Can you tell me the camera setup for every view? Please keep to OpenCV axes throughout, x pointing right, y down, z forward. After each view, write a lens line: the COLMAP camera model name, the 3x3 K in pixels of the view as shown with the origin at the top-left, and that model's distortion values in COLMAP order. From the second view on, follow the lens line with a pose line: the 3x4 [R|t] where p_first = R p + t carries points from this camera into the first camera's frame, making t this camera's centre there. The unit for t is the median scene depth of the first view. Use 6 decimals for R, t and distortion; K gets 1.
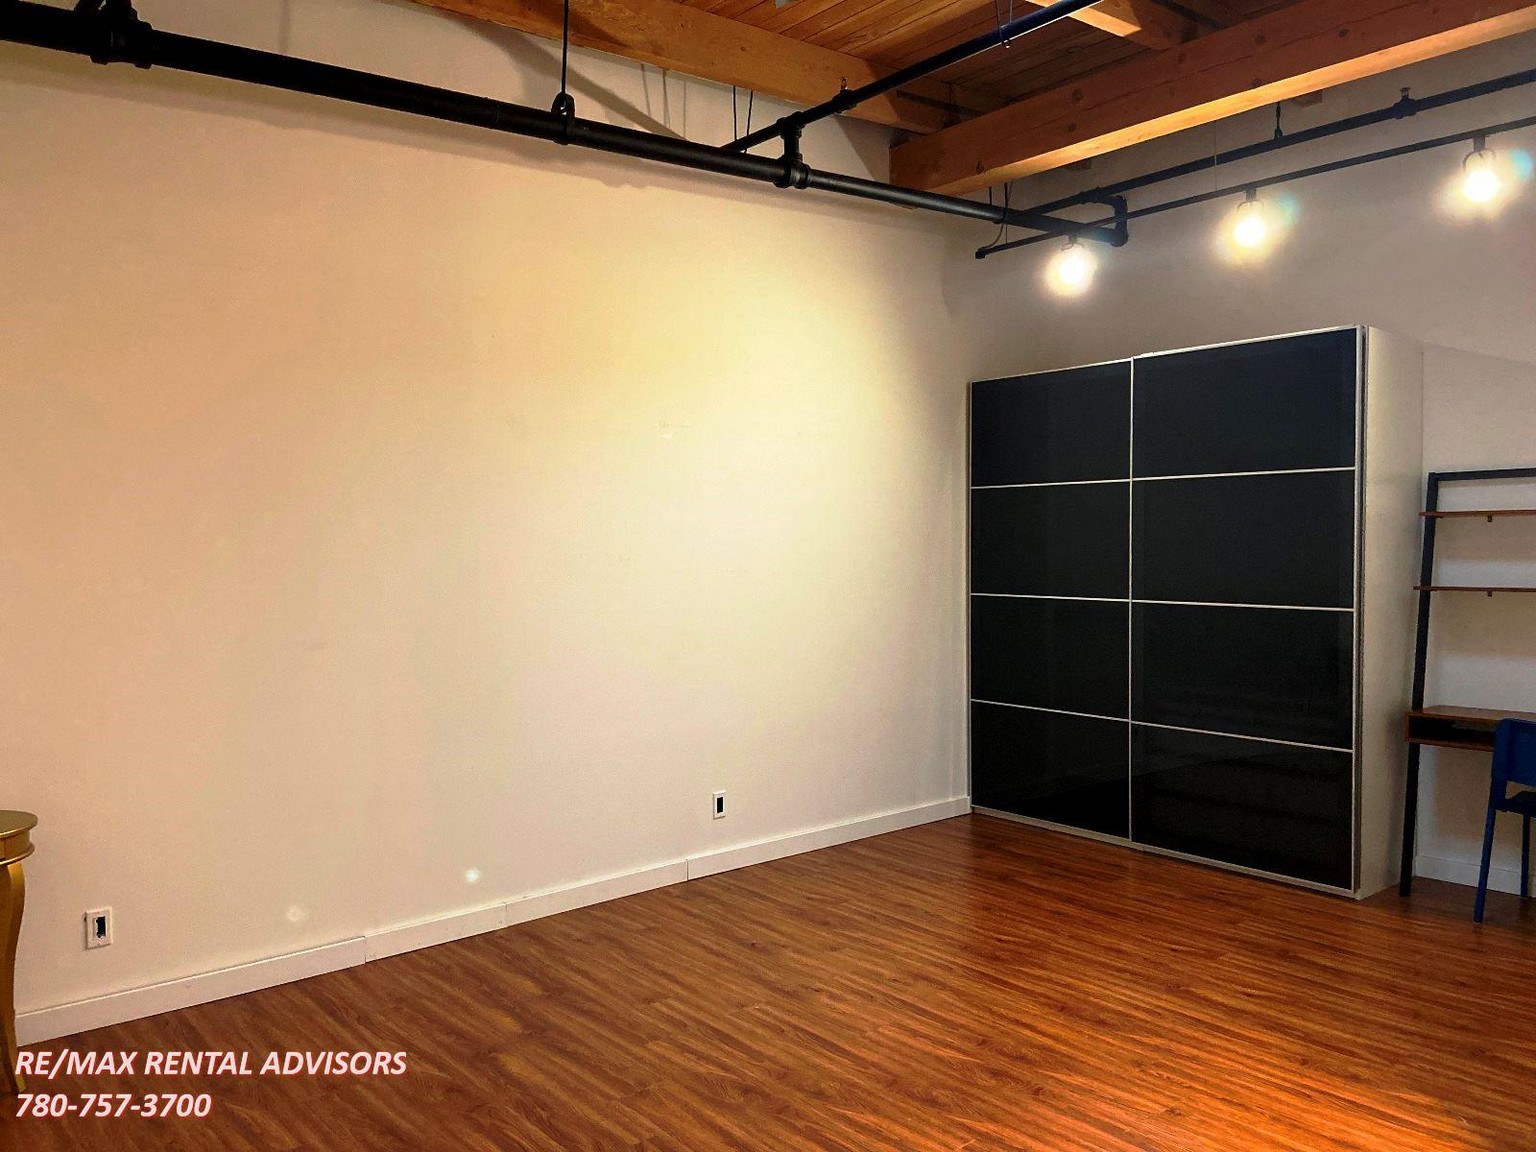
lens RADIAL K [[1156.4, 0, 727.1], [0, 1156.4, 560.3], [0, 0, 1]] dist [0.075837, -0.095100]
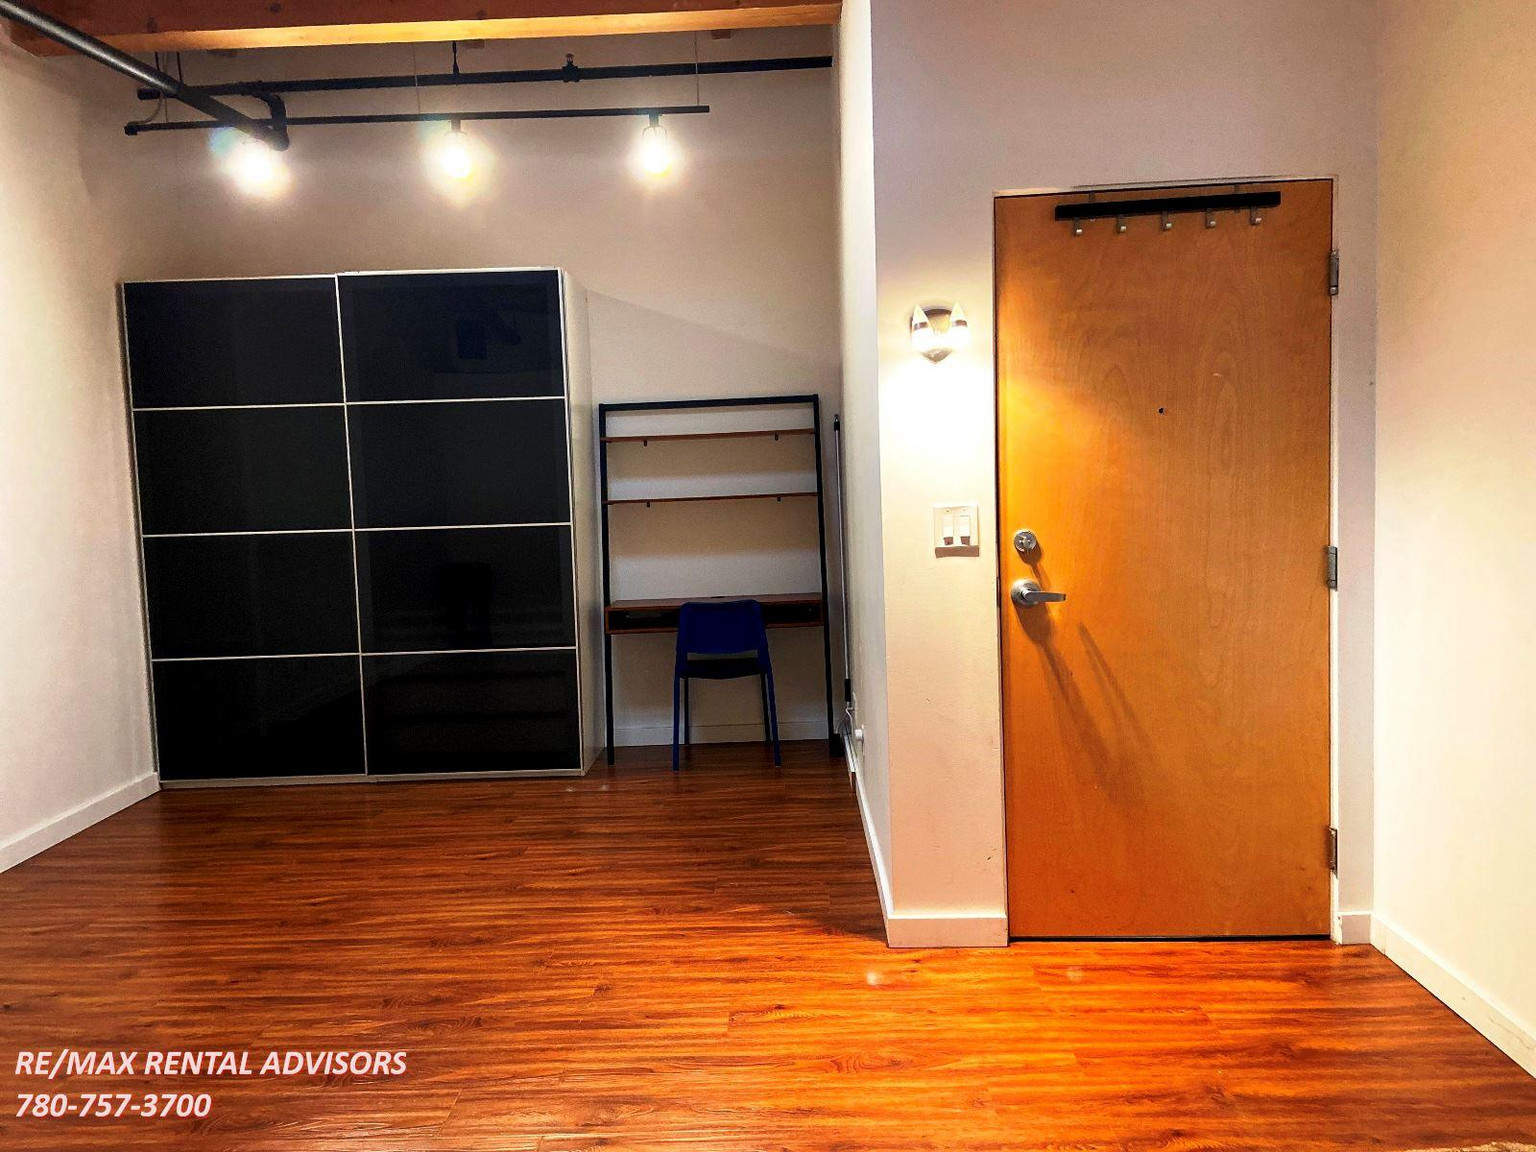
lens RADIAL K [[1156.4, 0, 772.3], [0, 1156.4, 559.4], [0, 0, 1]] dist [0.075837, -0.095100]
pose [[0.656240, -0.077346, 0.750578, -0.202924], [0.042681, 0.996945, 0.065417, 0.014216], [-0.753344, -0.010894, 0.657536, 0.139235]]
